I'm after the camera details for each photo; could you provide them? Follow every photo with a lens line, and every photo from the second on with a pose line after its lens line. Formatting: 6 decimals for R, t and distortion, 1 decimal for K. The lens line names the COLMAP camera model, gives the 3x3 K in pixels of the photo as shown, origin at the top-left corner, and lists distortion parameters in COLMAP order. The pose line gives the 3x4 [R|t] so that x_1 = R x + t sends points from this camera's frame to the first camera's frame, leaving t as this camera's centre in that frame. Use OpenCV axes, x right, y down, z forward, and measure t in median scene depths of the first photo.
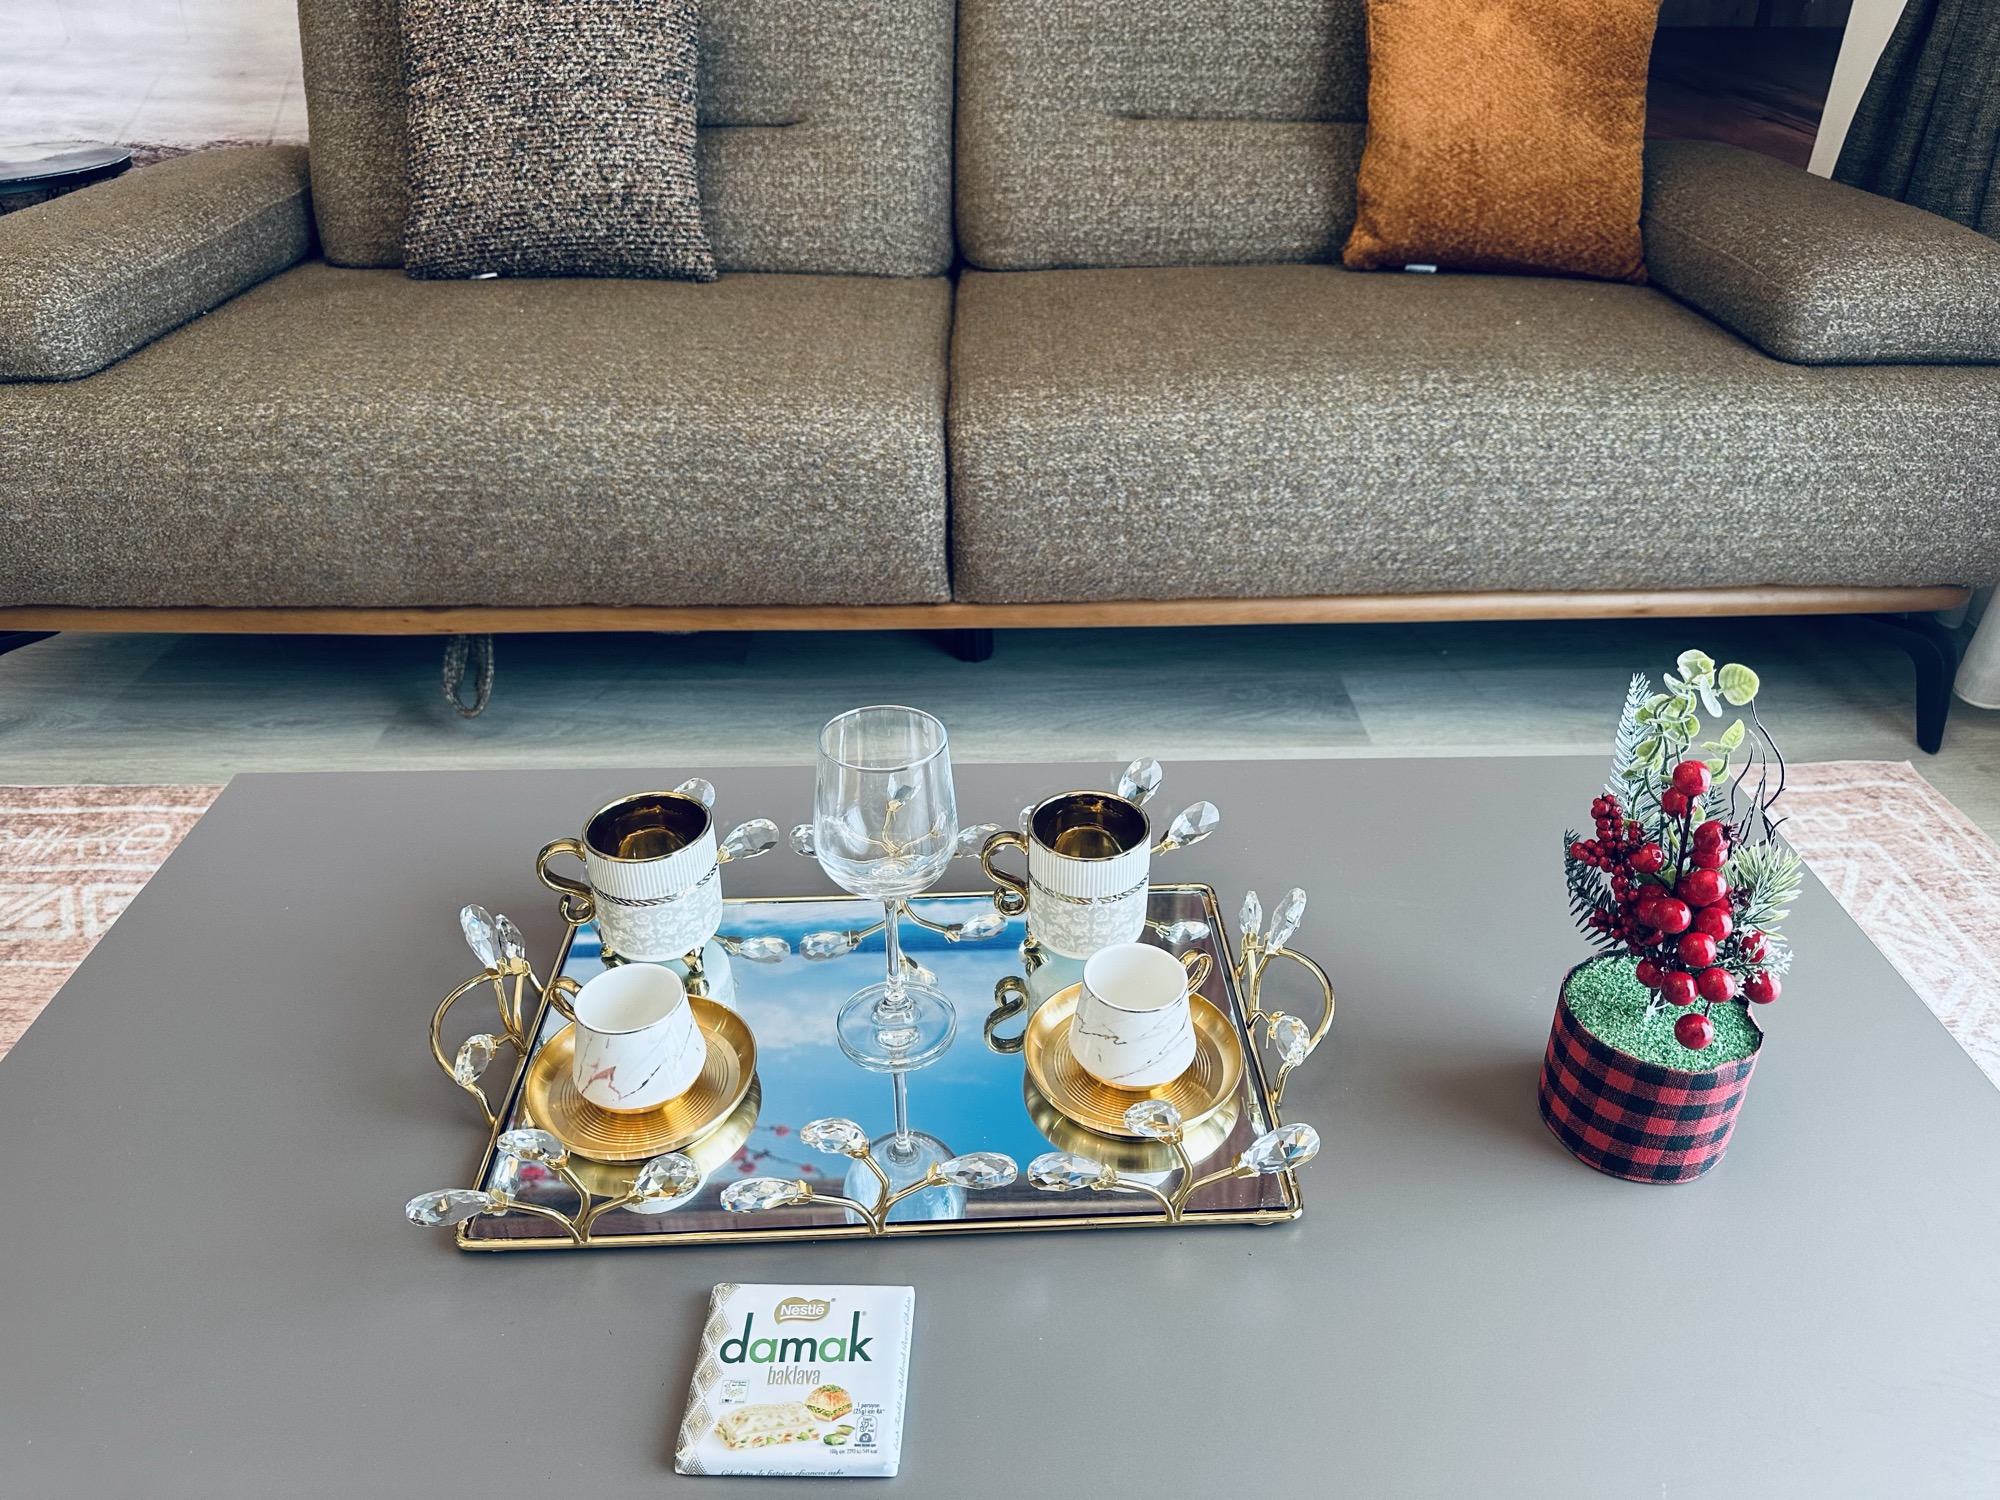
lens RADIAL K [[1435.0, 0, 1008.1], [0, 1435.0, 755.7], [0, 0, 1]] dist [-0.003413, -0.004159]
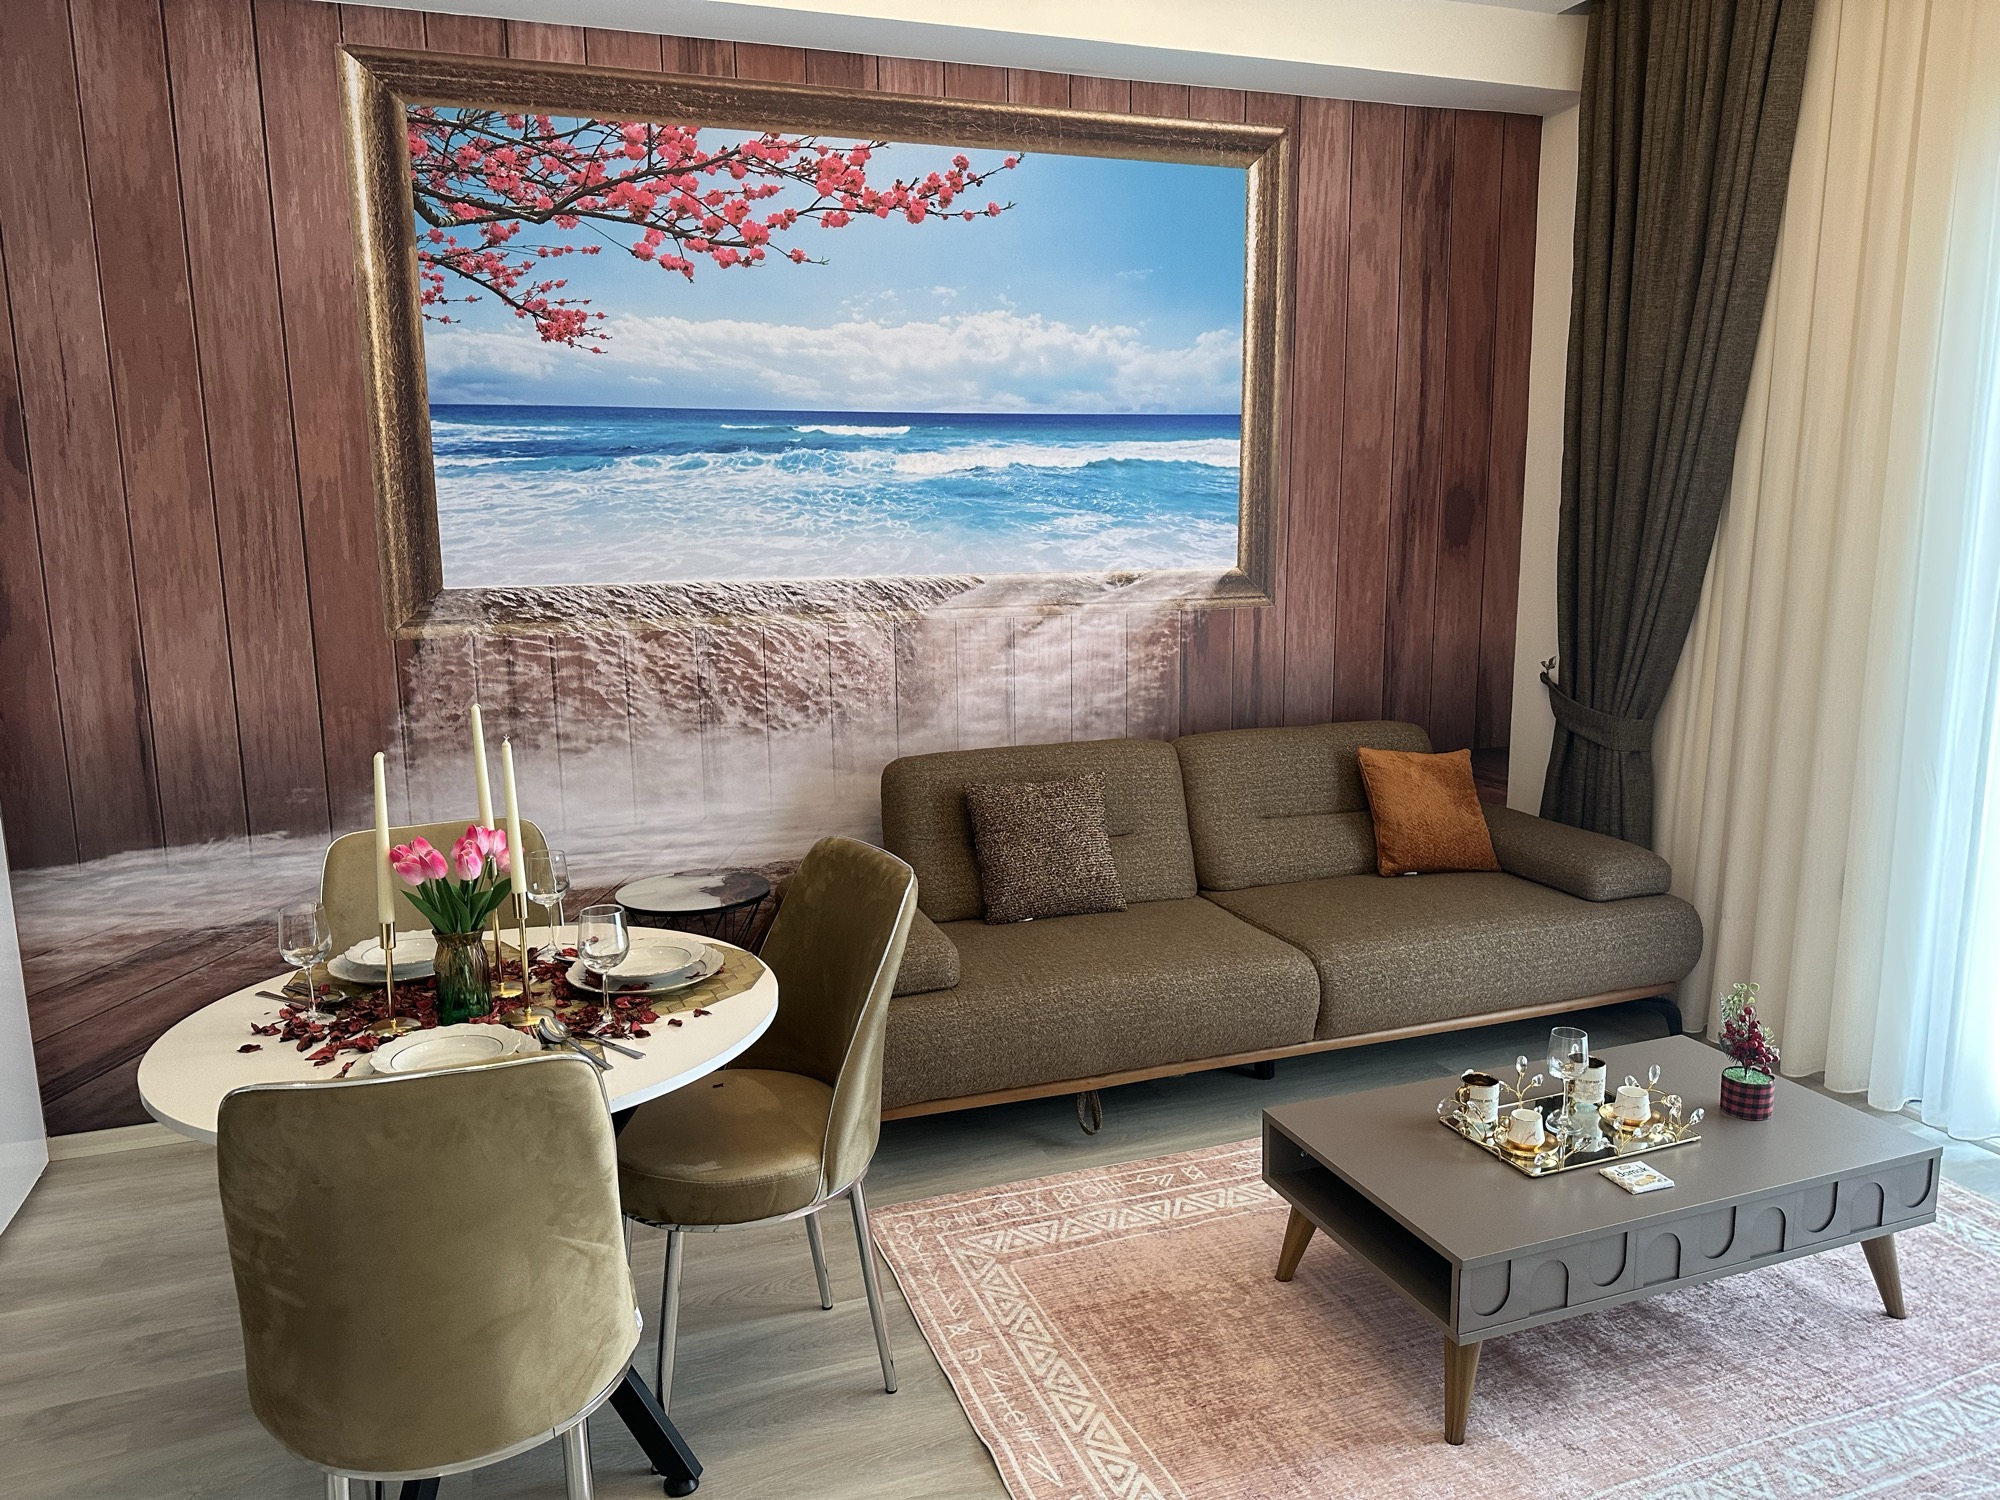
lens RADIAL K [[1386.0, 0, 999.4], [0, 1386.0, 752.4], [0, 0, 1]] dist [0.192662, -0.405345]
pose [[0.945147, -0.067538, 0.319586, -1.043551], [0.180496, 0.923437, -0.338652, 0.114908], [-0.272246, 0.377760, 0.884974, -0.865300]]
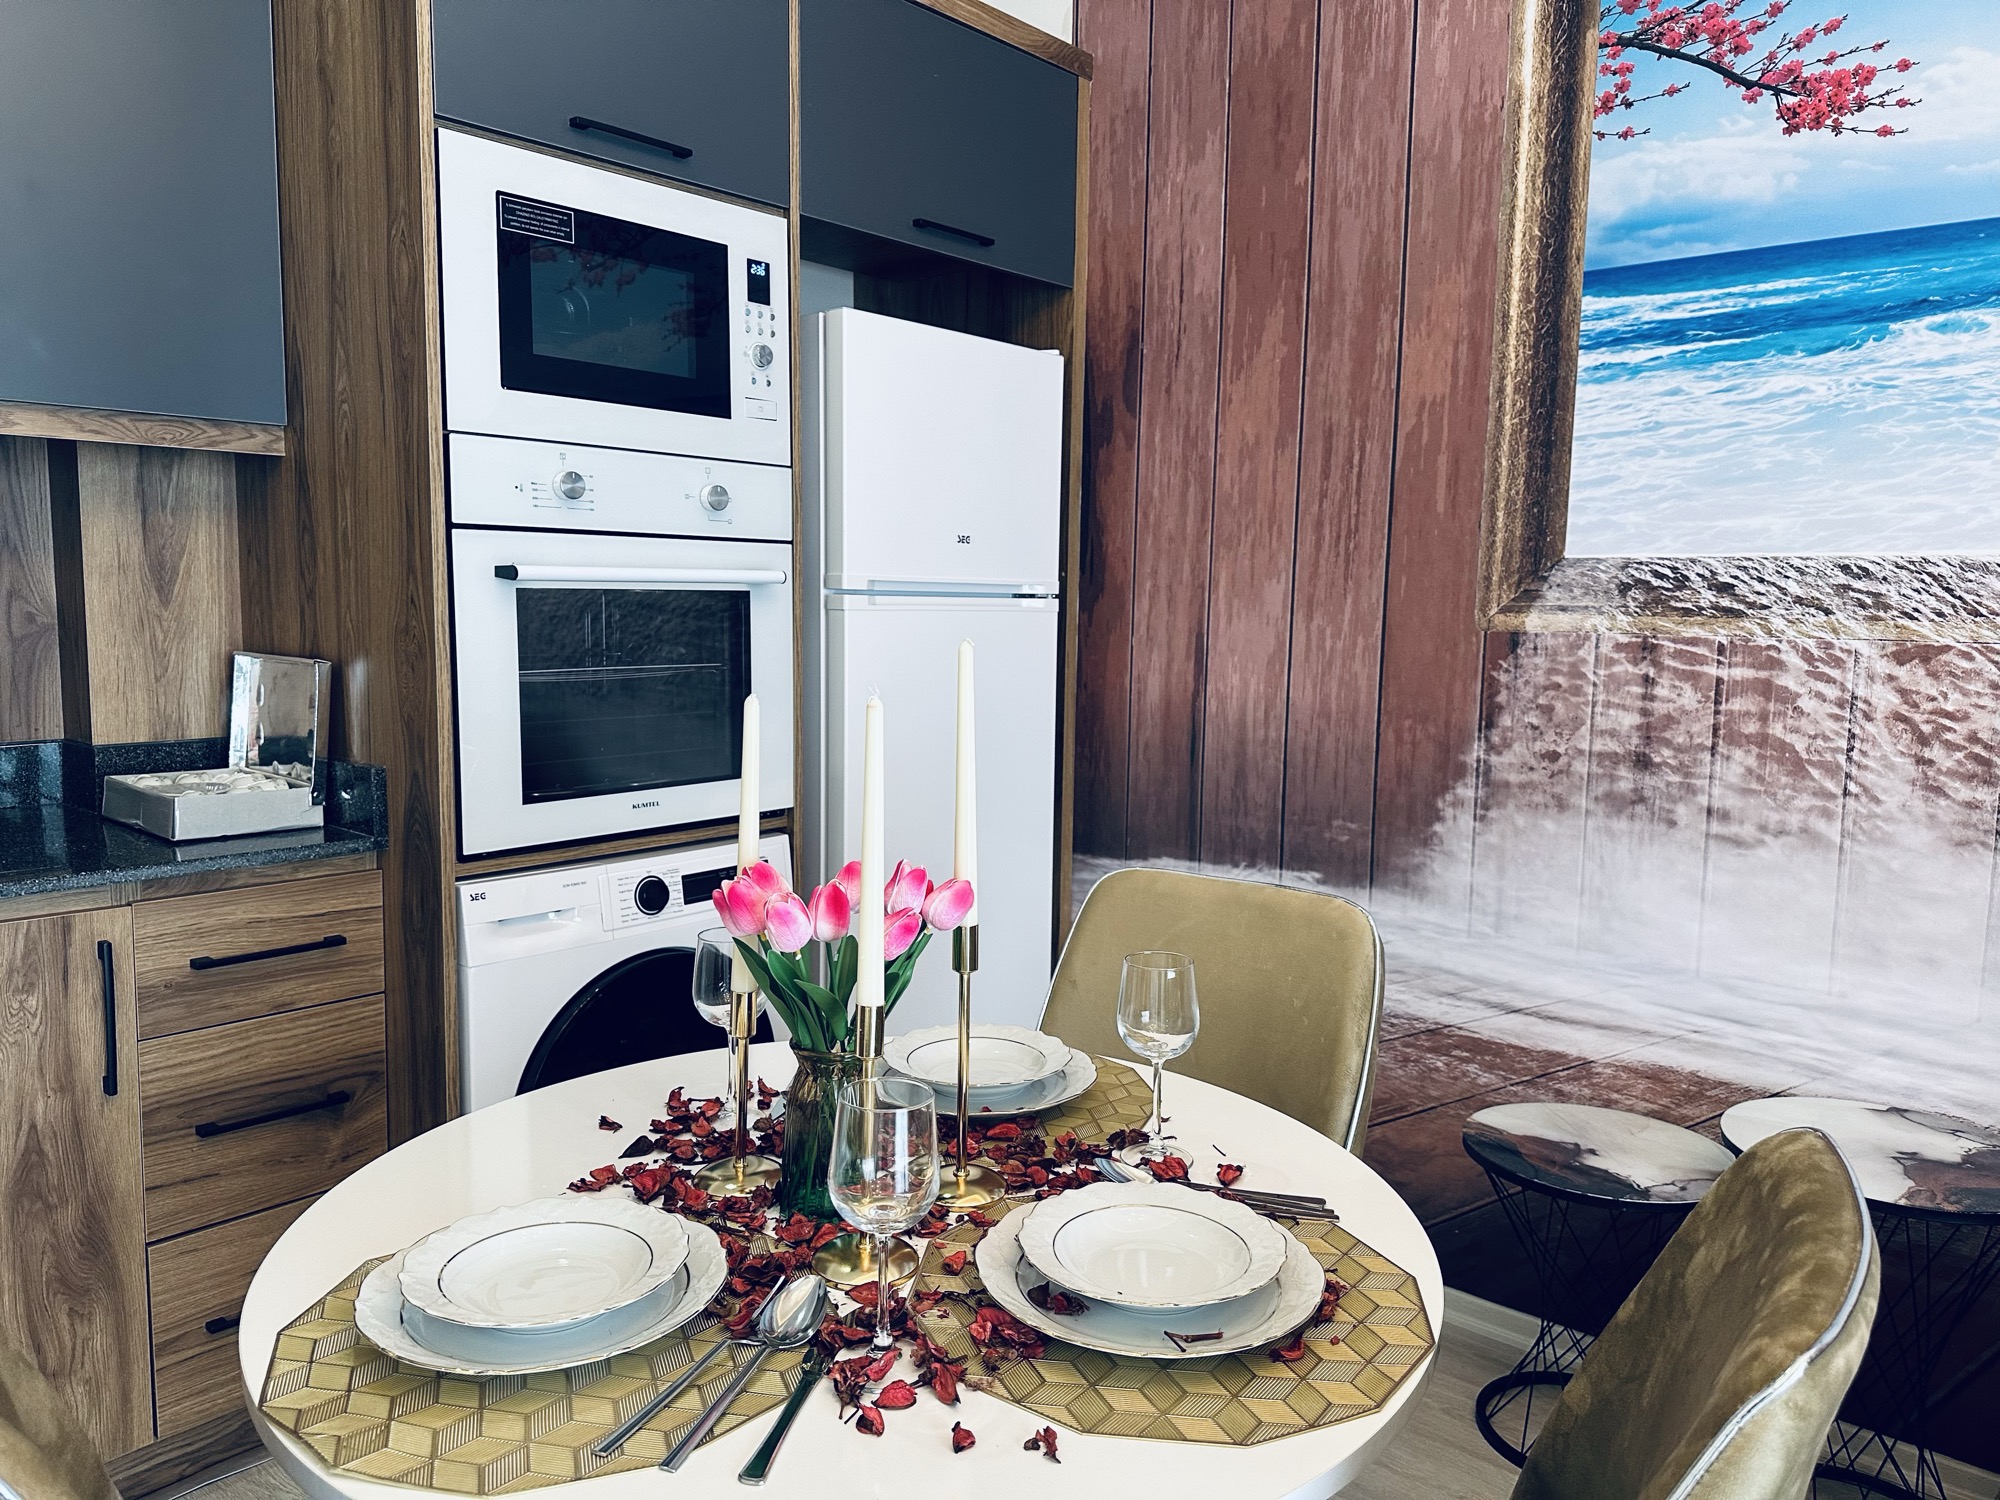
lens RADIAL K [[1419.6, 0, 992.6], [0, 1419.6, 752.6], [0, 0, 1]] dist [0.021082, -0.029758]
pose [[0.739432, 0.088564, -0.667380, -0.636352], [-0.363256, 0.887109, -0.284751, -0.192683], [0.566820, 0.452984, 0.688128, -0.092423]]
